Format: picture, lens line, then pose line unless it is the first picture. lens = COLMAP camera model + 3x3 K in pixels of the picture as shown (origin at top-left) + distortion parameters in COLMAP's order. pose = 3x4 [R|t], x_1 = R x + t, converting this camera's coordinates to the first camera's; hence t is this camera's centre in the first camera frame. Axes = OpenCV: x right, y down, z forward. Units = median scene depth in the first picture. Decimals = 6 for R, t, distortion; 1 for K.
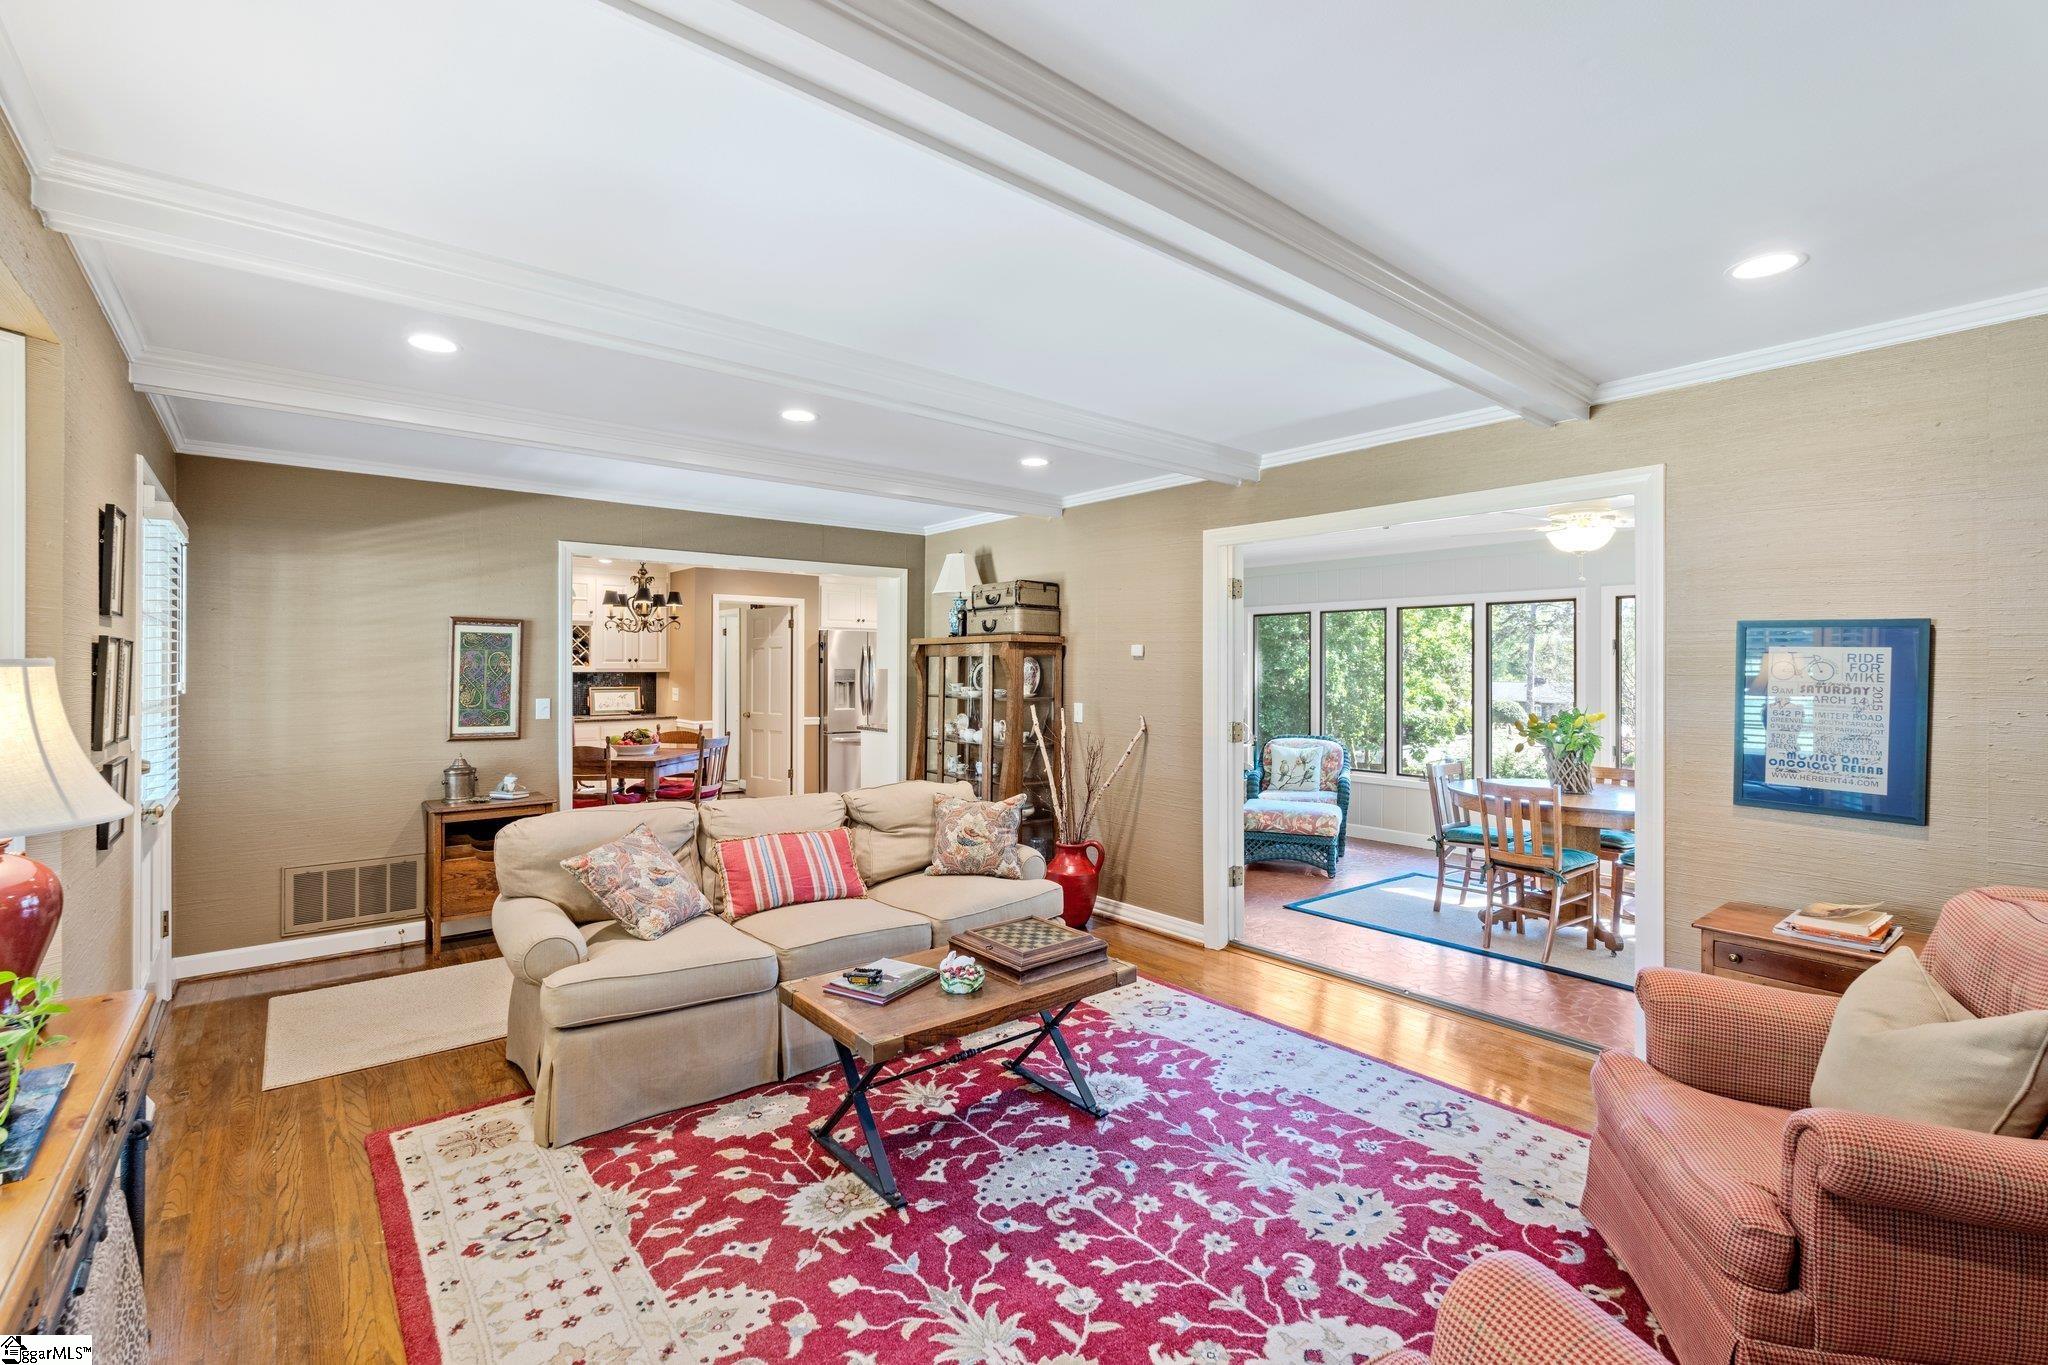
lens RADIAL K [[919.6, 0, 1024.0], [0, 919.6, 682.5], [0, 0, 1]] dist [-0.001675, -0.000334]
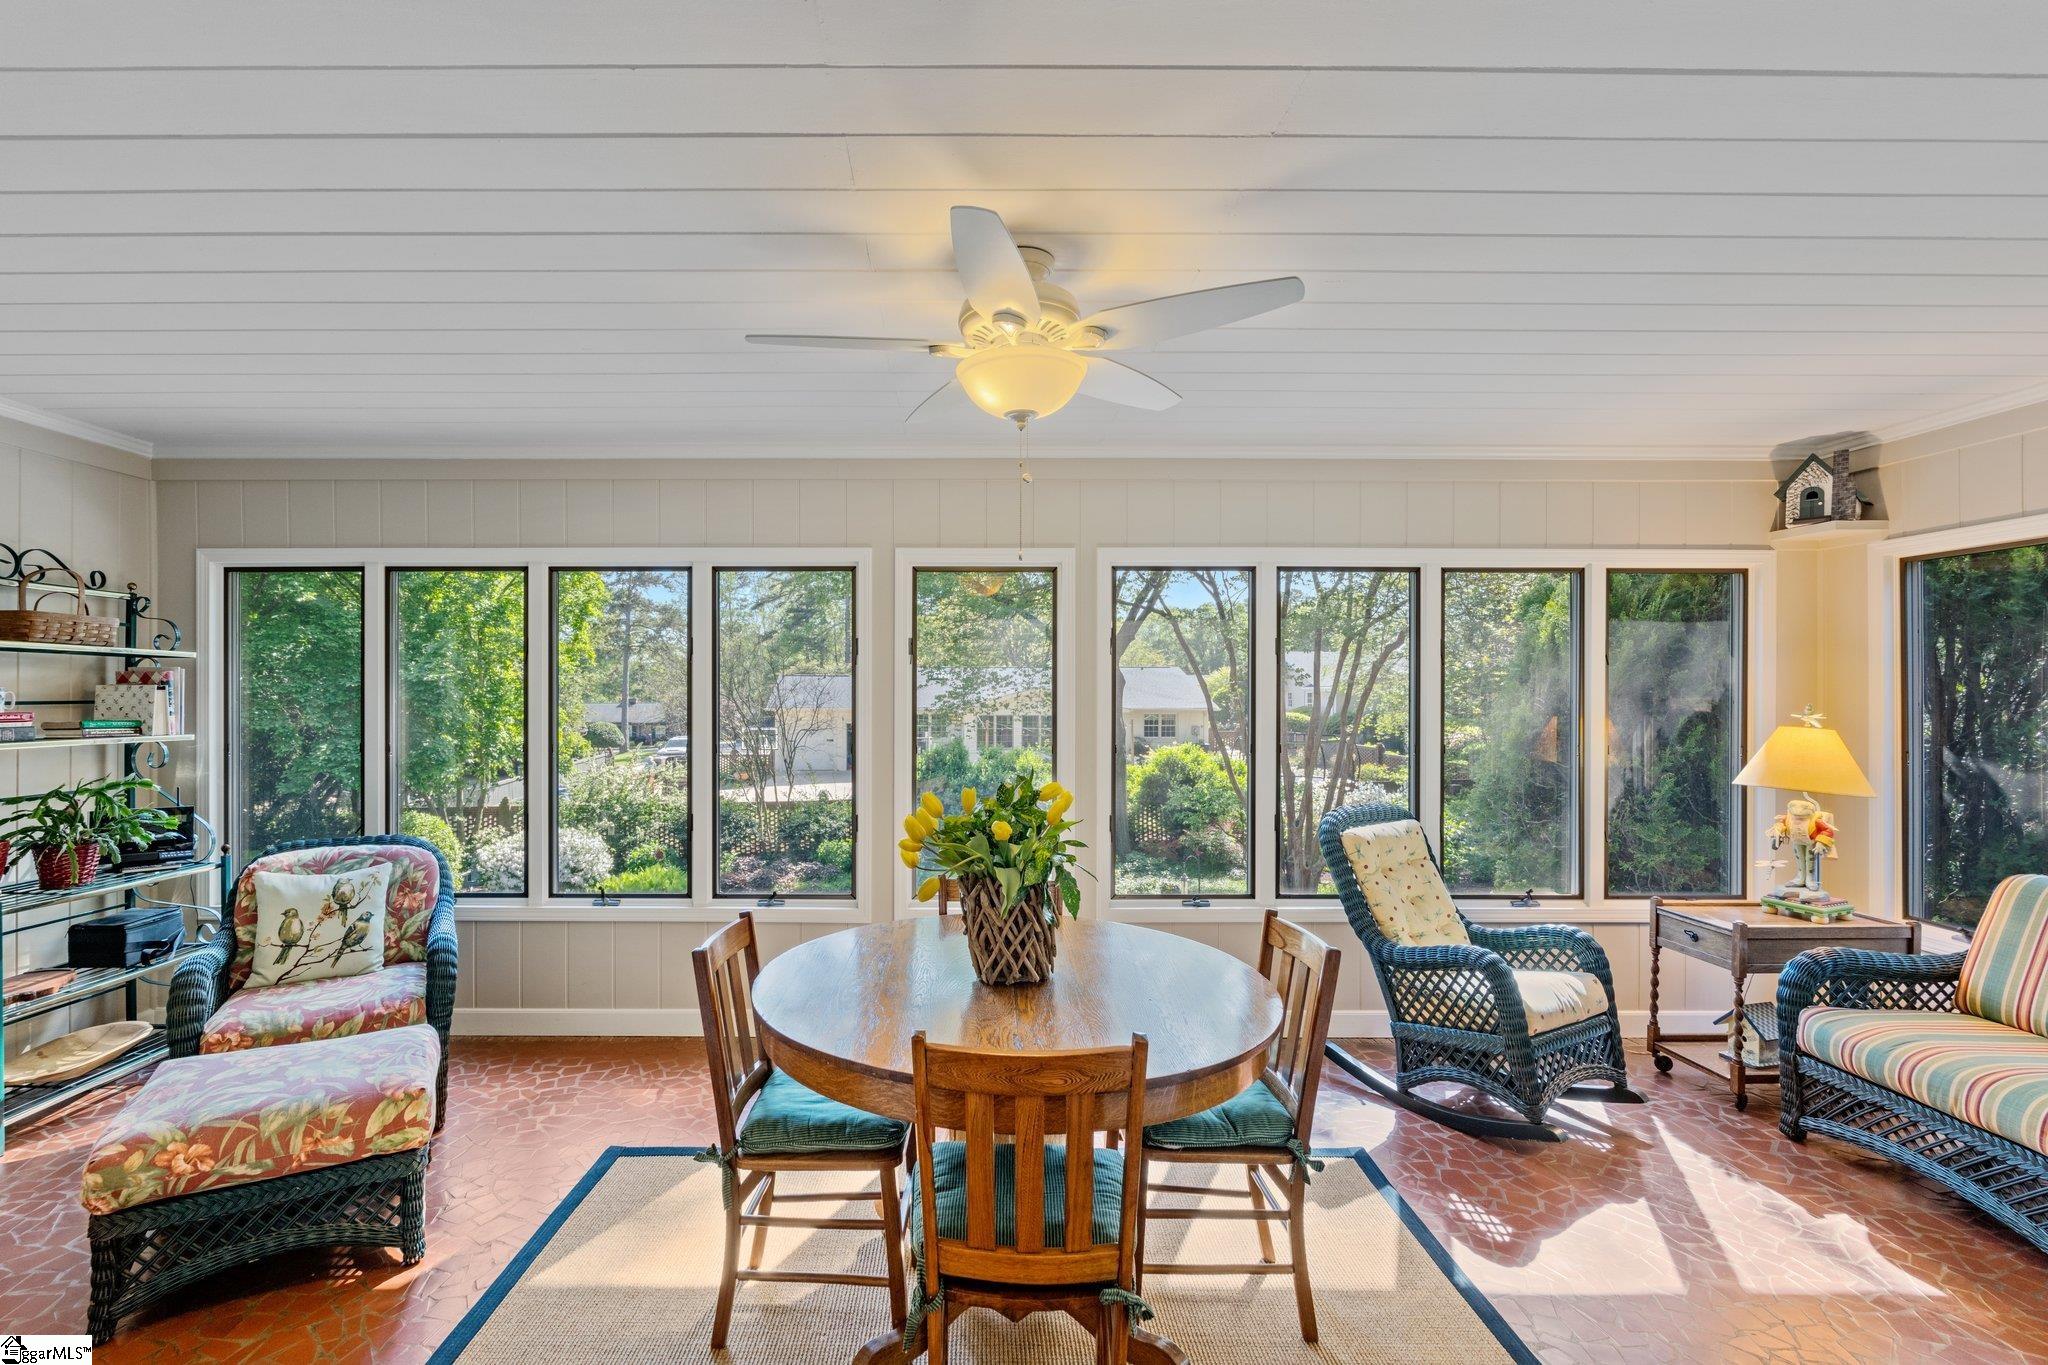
lens RADIAL K [[919.6, 0, 1024.0], [0, 919.6, 682.5], [0, 0, 1]] dist [-0.001675, -0.000334]
pose [[0.611904, -0.001209, 0.790931, 0.629604], [0.017767, 0.999768, -0.012217, -0.058377], [-0.790732, 0.021528, 0.611784, 1.883294]]
